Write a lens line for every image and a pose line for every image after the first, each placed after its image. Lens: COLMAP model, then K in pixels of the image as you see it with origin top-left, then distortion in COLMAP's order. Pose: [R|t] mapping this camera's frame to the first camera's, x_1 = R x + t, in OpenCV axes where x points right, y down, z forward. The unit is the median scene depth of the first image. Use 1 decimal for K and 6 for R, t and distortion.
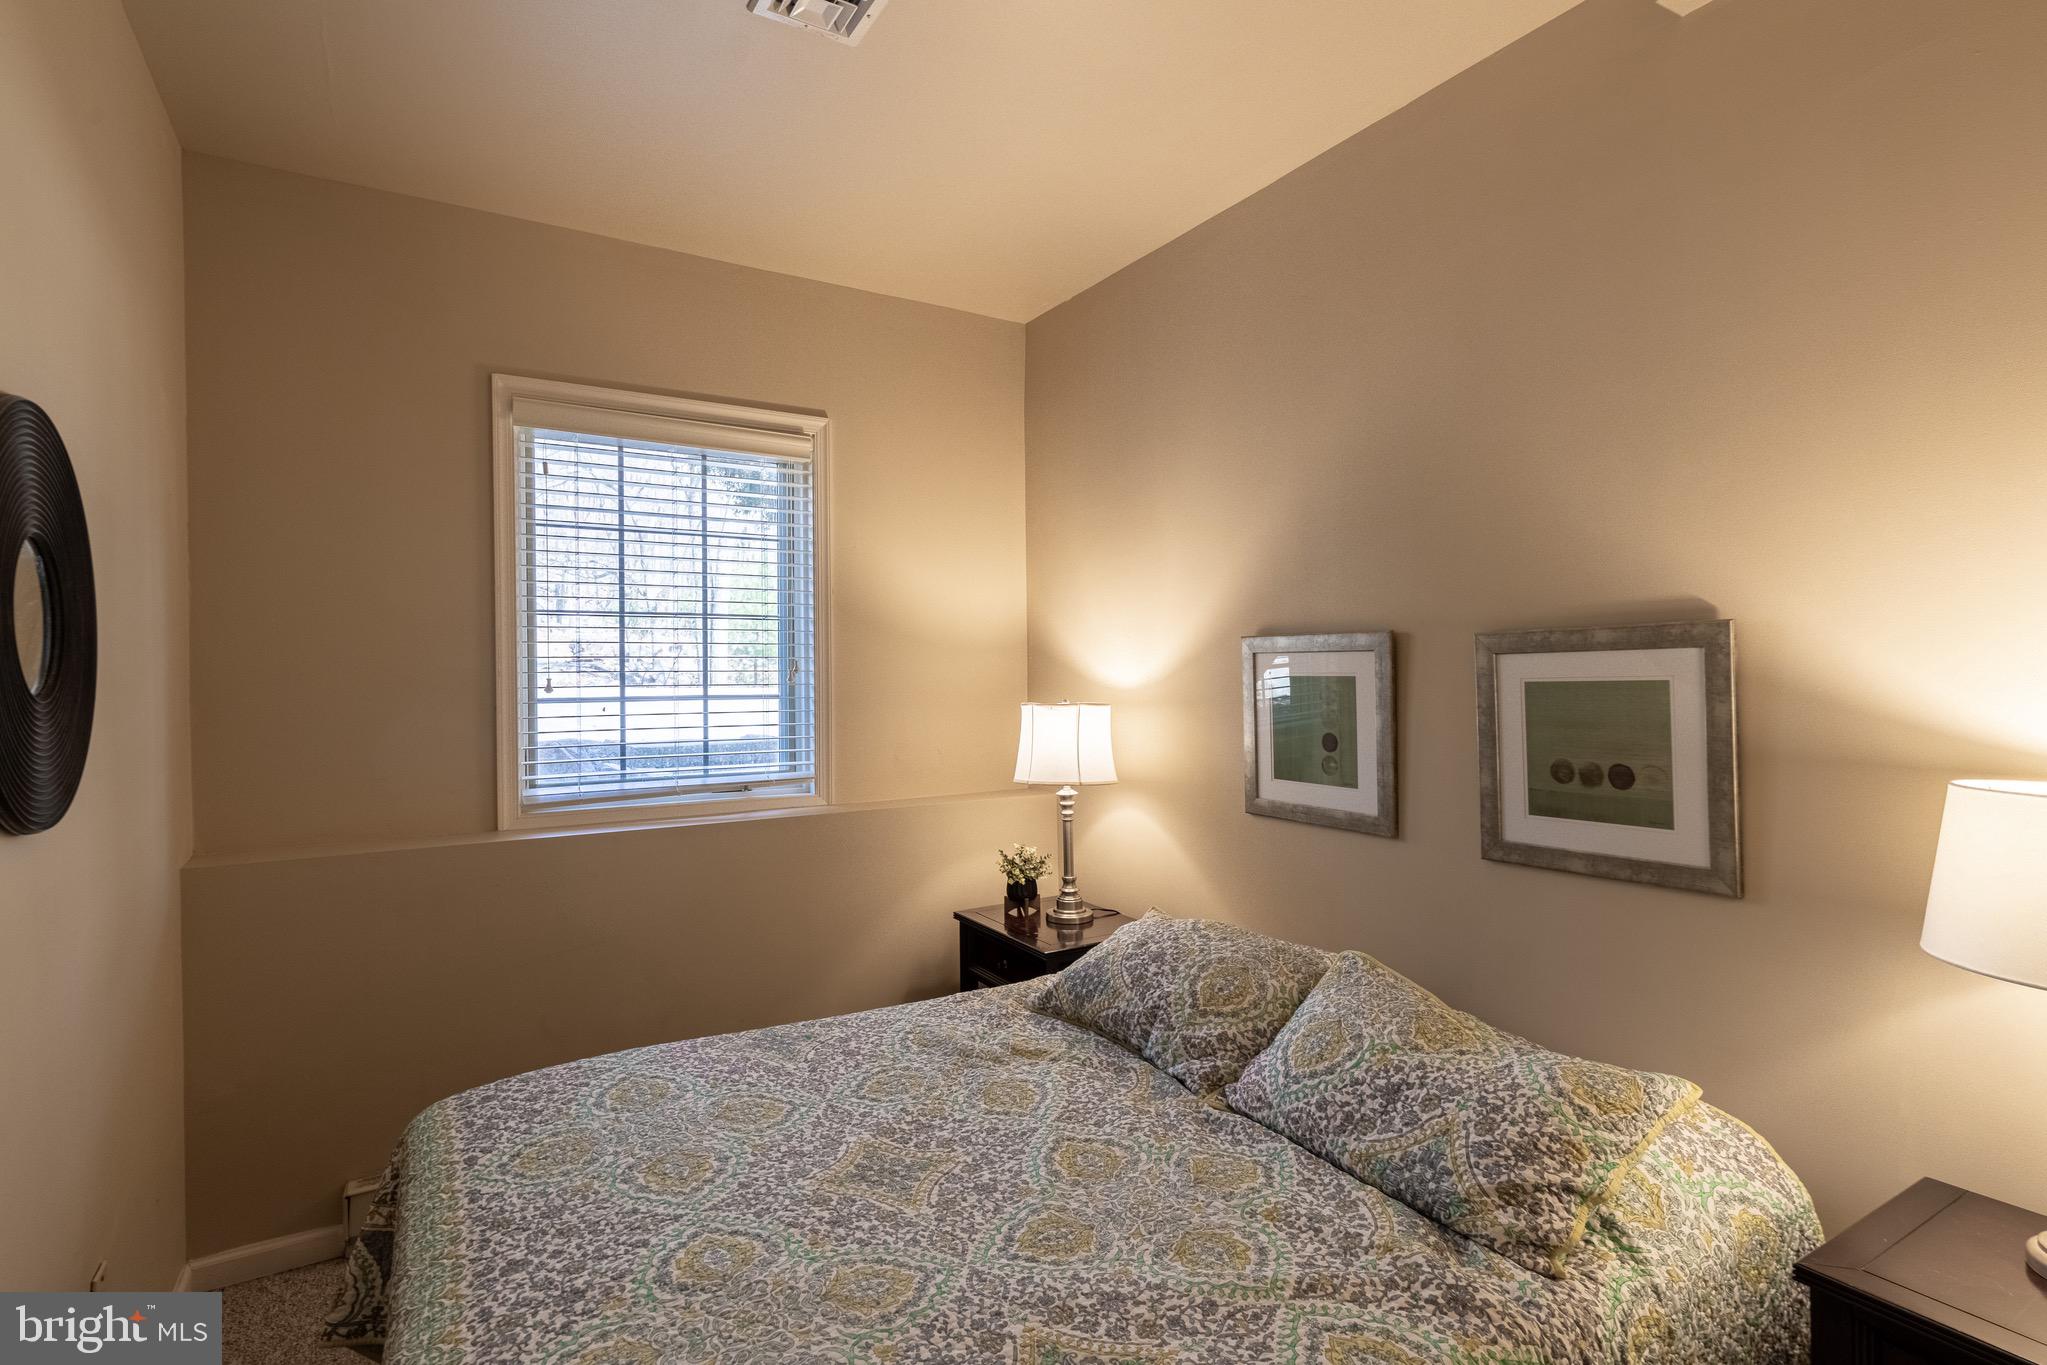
lens RADIAL K [[996.6, 0, 1015.2], [0, 996.6, 677.3], [0, 0, 1]] dist [-0.002582, 0.001355]
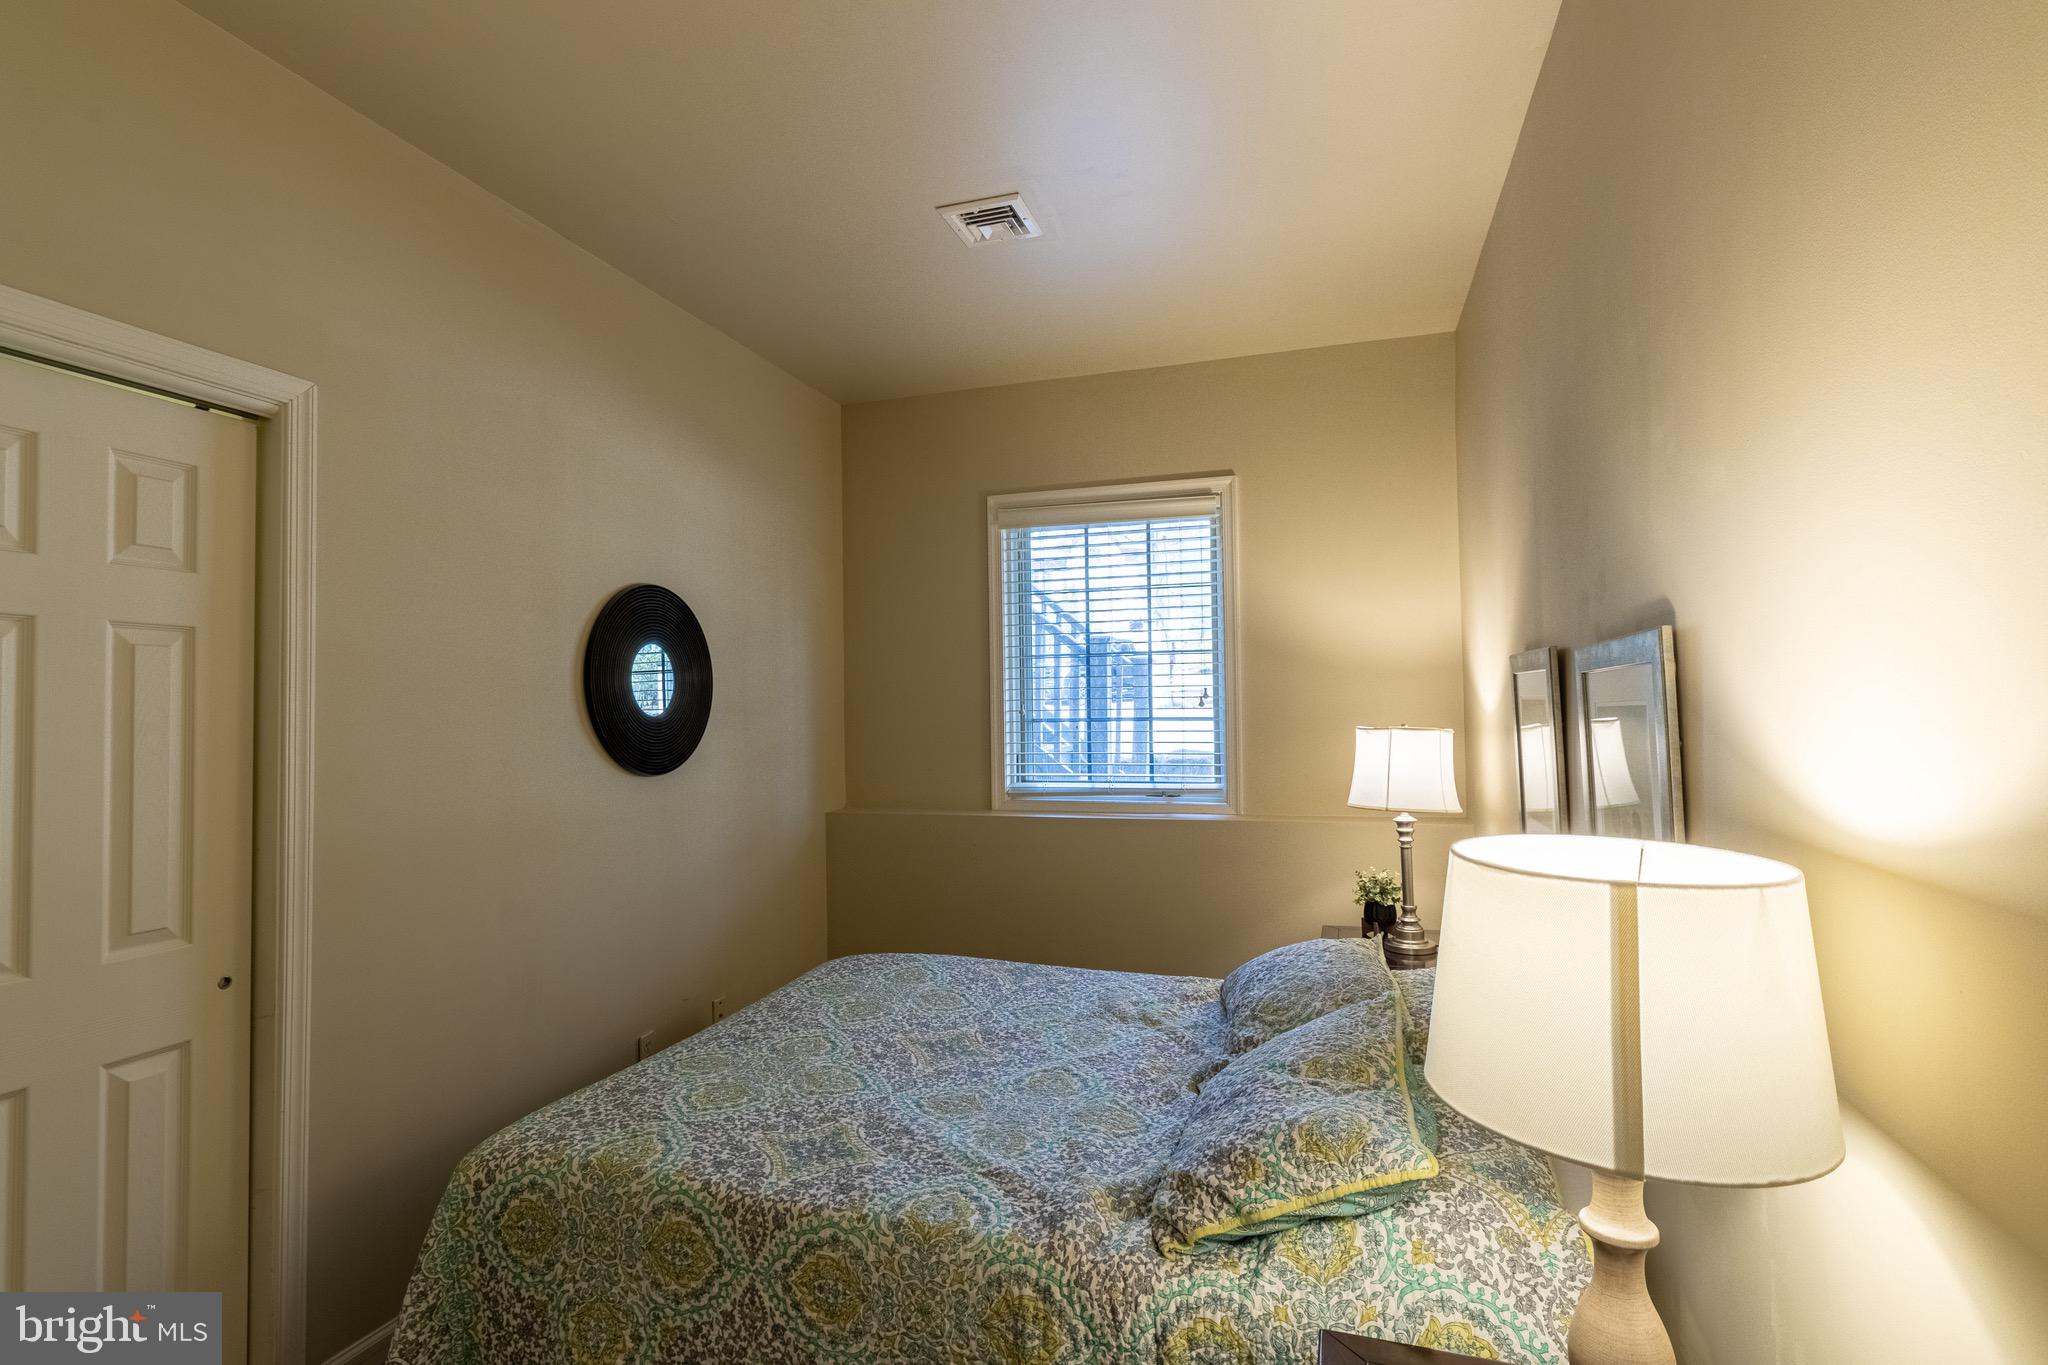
lens RADIAL K [[997.1, 0, 1006.8], [0, 997.1, 677.2], [0, 0, 1]] dist [-0.002582, 0.001355]
pose [[0.648711, -0.023177, -0.760682, 0.820662], [0.006536, 0.999669, -0.024884, -0.003097], [0.761007, 0.011171, 0.648648, 0.097695]]
